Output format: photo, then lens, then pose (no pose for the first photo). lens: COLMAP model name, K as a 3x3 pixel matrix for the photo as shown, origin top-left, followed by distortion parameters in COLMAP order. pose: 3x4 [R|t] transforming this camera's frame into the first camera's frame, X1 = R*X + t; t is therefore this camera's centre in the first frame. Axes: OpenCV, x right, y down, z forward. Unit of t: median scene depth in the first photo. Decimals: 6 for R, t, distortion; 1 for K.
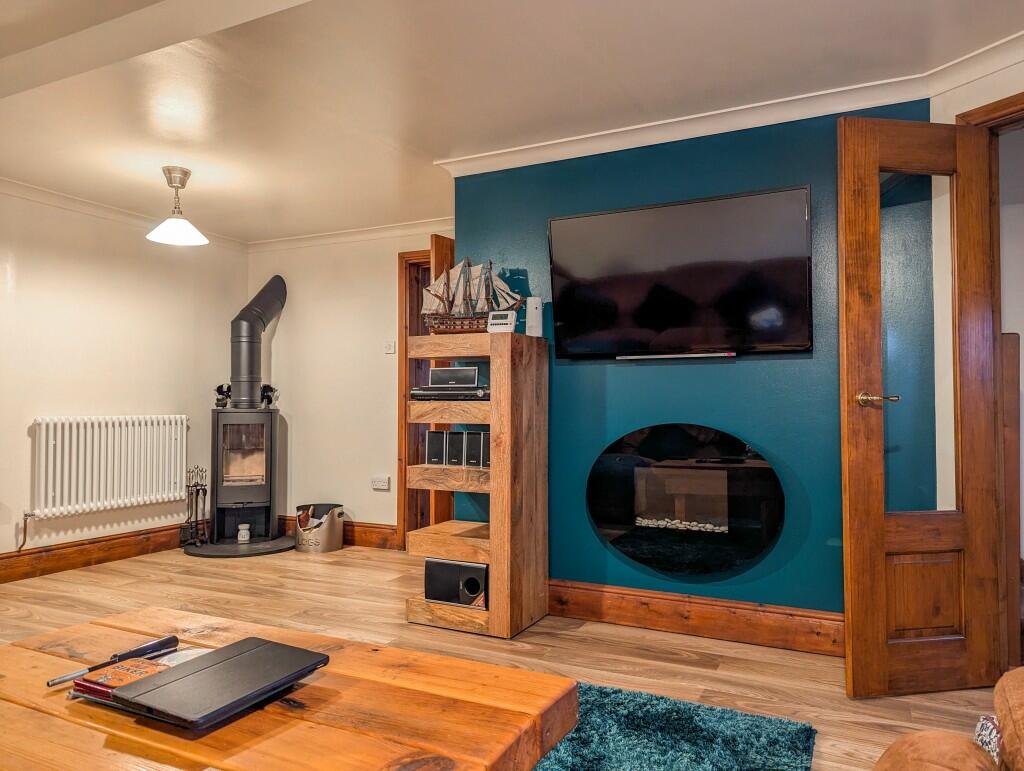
lens RADIAL K [[721.2, 0, 513.4], [0, 721.2, 386.5], [0, 0, 1]] dist [0.026399, -0.006781]
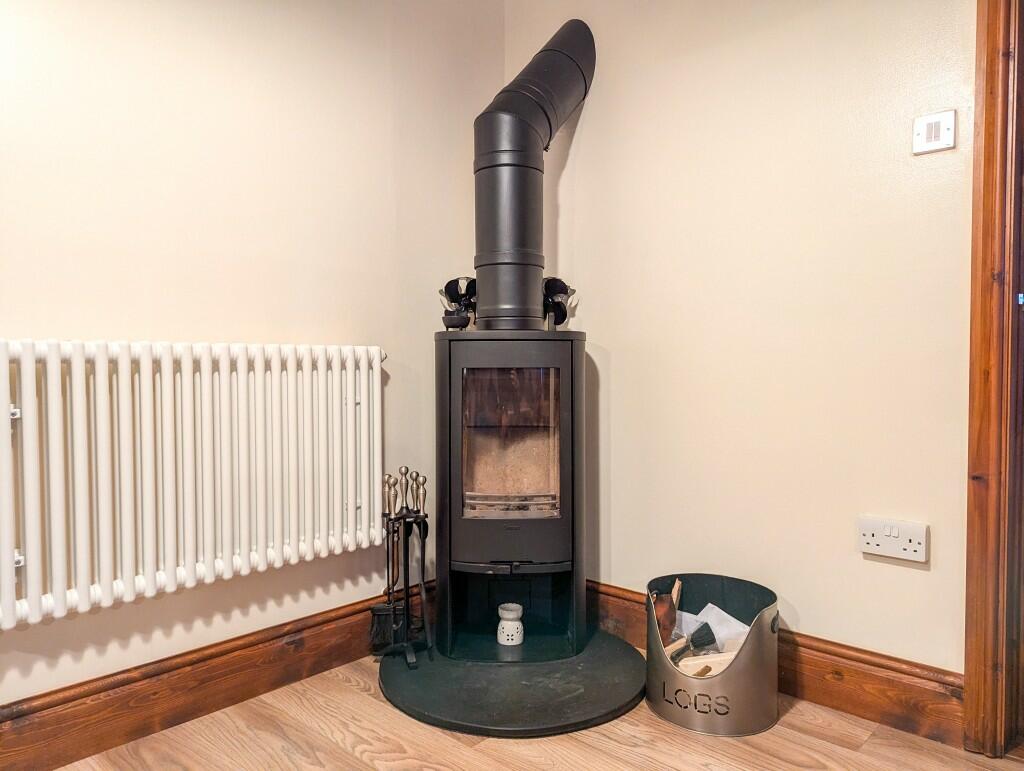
lens RADIAL K [[721.2, 0, 510.5], [0, 721.2, 385.9], [0, 0, 1]] dist [0.026399, -0.006781]
pose [[0.958141, 0.006624, -0.286219, -0.254142], [0.010425, 0.998262, 0.057999, 0.037932], [0.286106, -0.058555, 0.956407, 0.609267]]
